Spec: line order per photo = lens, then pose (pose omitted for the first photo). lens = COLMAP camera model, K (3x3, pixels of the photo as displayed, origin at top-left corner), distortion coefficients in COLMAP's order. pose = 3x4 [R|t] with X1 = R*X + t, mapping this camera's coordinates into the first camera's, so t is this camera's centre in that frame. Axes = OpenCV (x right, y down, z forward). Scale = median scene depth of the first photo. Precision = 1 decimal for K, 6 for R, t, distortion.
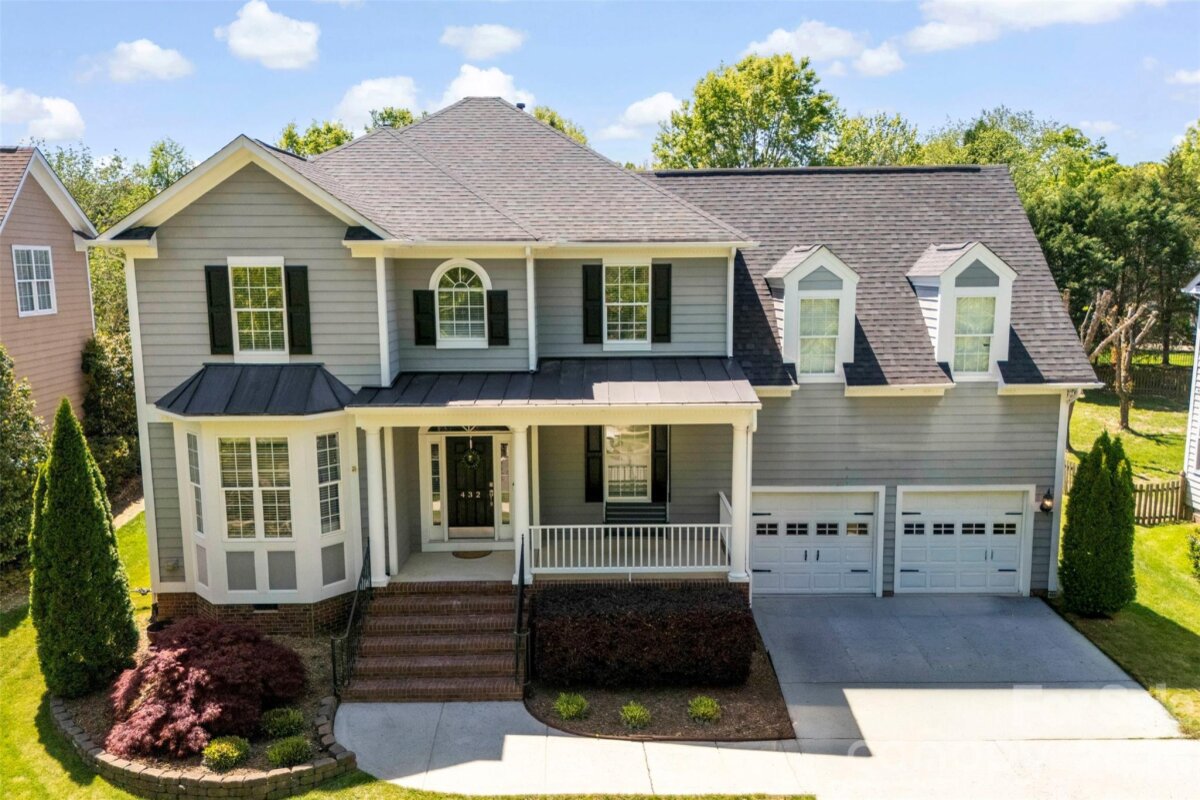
lens RADIAL K [[881.4, 0, 601.7], [0, 881.4, 399.4], [0, 0, 1]] dist [0.046745, -0.012662]
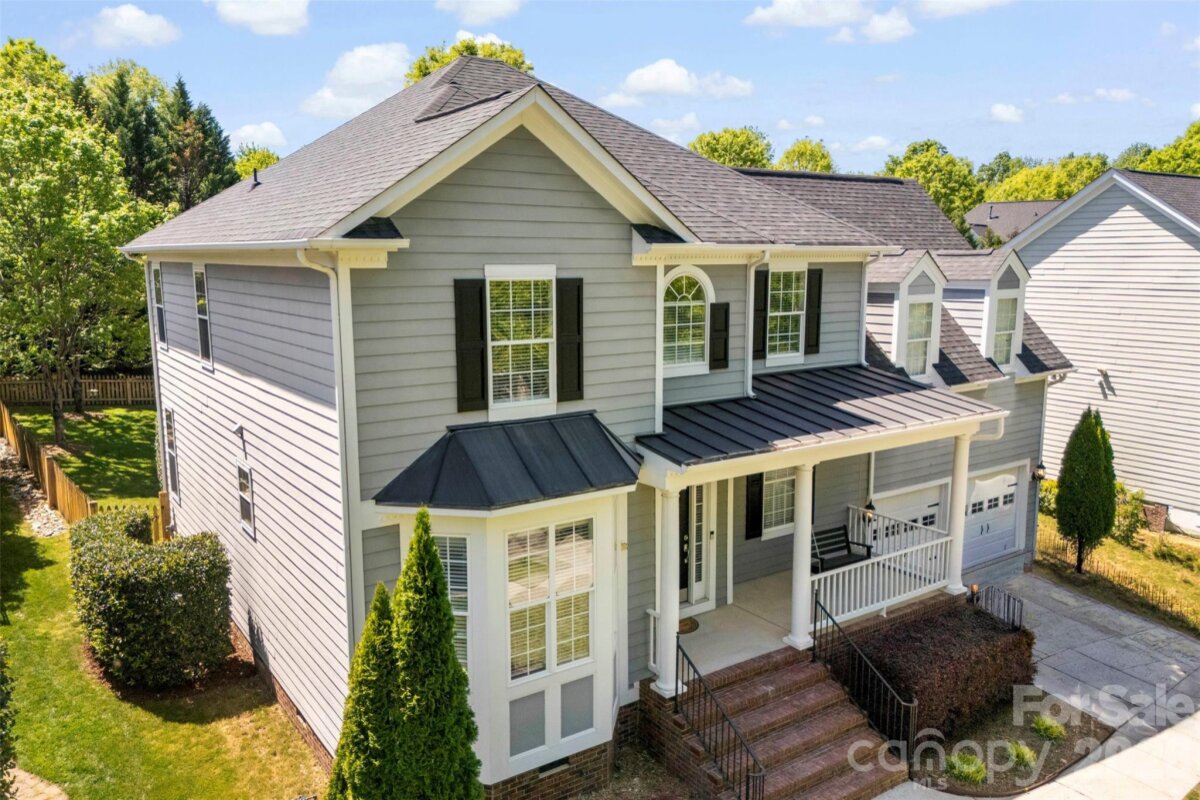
lens RADIAL K [[881.4, 0, 603.3], [0, 881.4, 396.8], [0, 0, 1]] dist [0.046745, -0.012662]
pose [[0.829117, -0.083144, 0.552858, -0.674839], [0.079746, 0.996356, 0.030247, -0.069723], [-0.553359, 0.019010, 0.832726, 0.372433]]
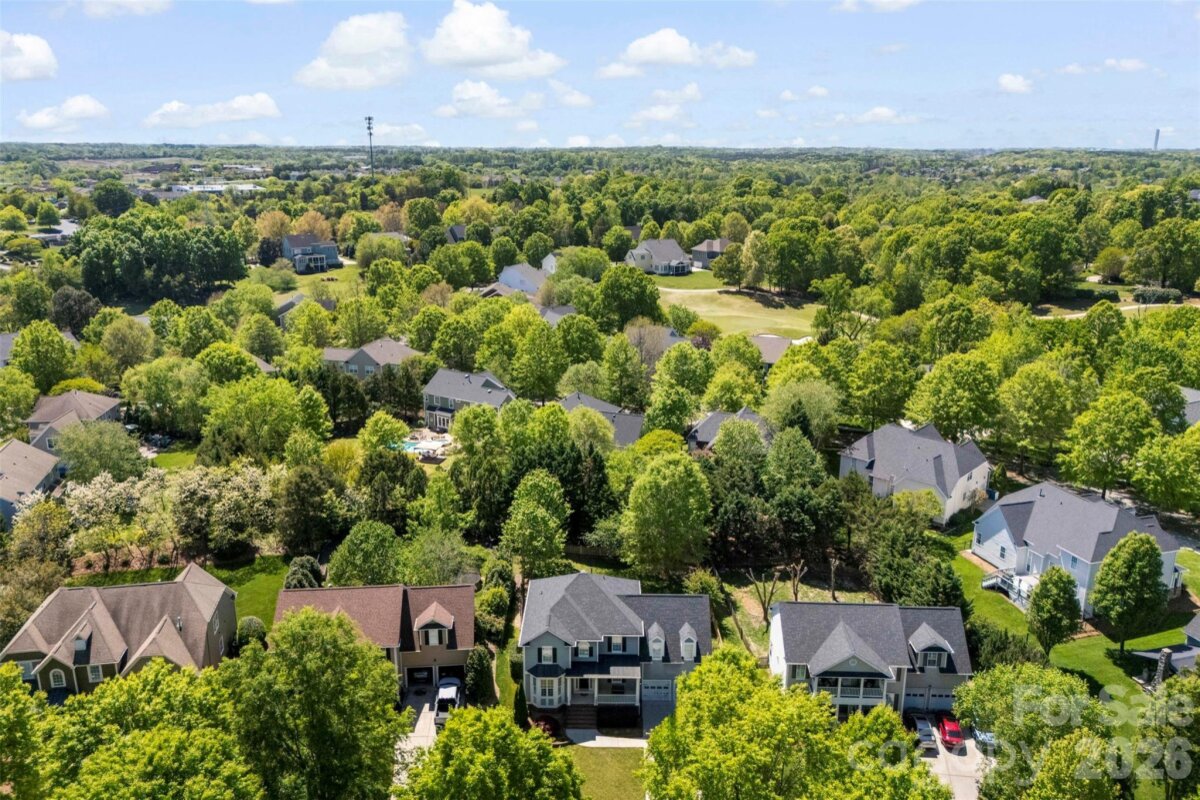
lens RADIAL K [[881.4, 0, 599.4], [0, 881.4, 404.4], [0, 0, 1]] dist [0.046745, -0.012662]
pose [[0.999894, 0.011391, -0.009108, -0.039479], [-0.010158, 0.992040, 0.125509, -2.130405], [0.010465, -0.125404, 0.992051, -3.831945]]
